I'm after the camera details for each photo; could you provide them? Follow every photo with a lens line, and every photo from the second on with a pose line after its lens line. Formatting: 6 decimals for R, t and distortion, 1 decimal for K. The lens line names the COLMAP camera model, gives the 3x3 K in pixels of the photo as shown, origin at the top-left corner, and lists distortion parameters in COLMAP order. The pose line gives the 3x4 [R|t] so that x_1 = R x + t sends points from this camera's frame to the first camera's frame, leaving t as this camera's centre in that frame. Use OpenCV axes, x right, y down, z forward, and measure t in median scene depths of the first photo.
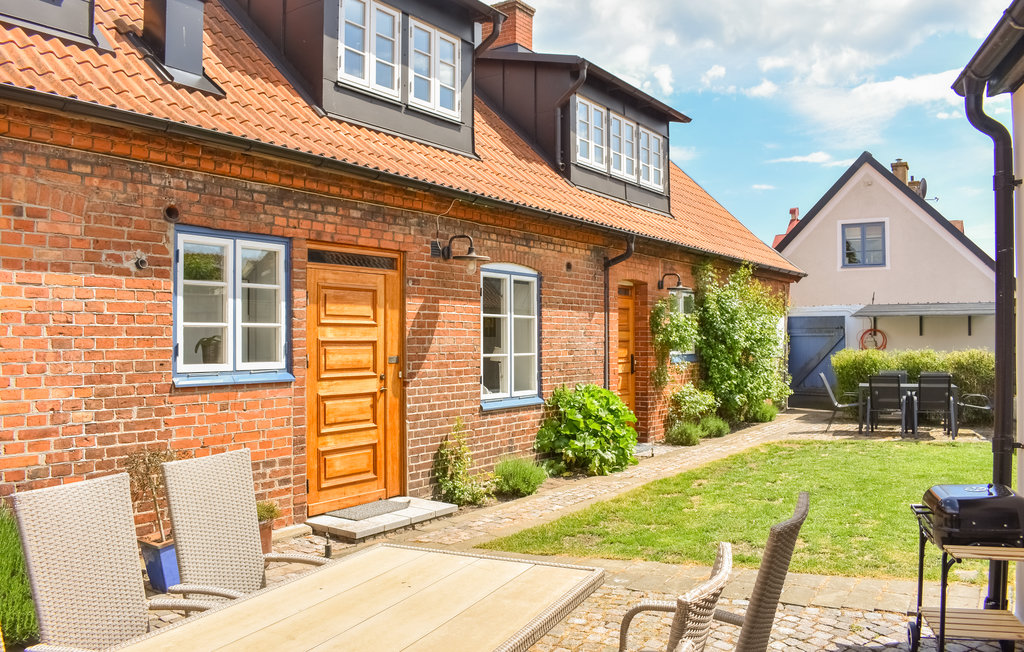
lens RADIAL K [[795.3, 0, 512.0], [0, 795.3, 326.0], [0, 0, 1]] dist [-0.099279, 0.011691]
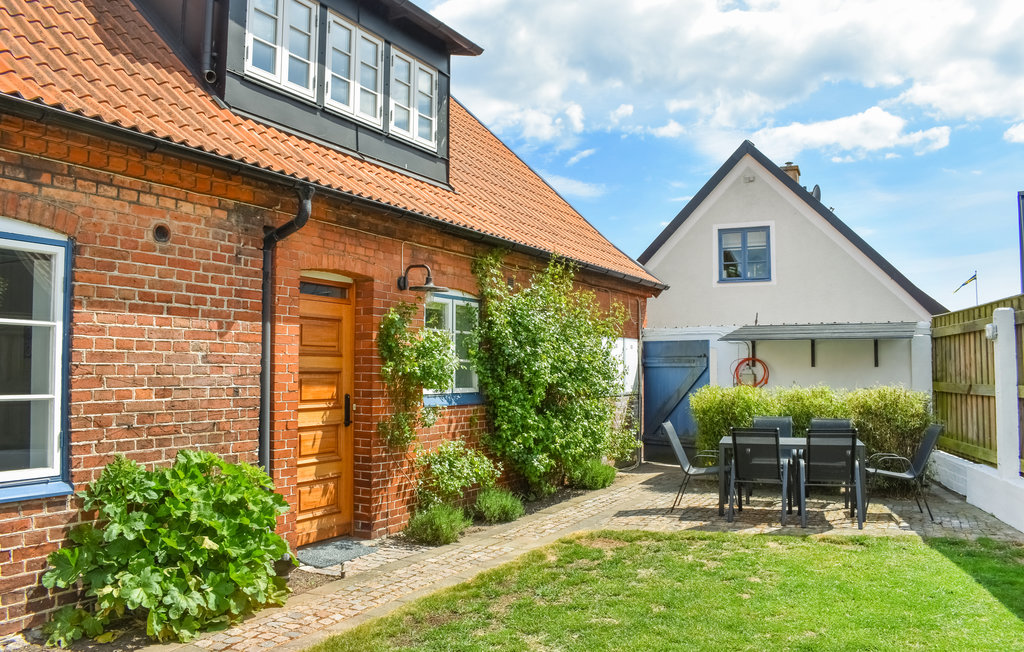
lens RADIAL K [[773.4, 0, 512.0], [0, 773.4, 326.0], [0, 0, 1]] dist [-0.095811, 0.009786]
pose [[0.994460, 0.011258, 0.104509, 0.195820], [-0.007199, 0.999208, -0.039141, 0.004867], [-0.104867, 0.038172, 0.993753, 0.359499]]
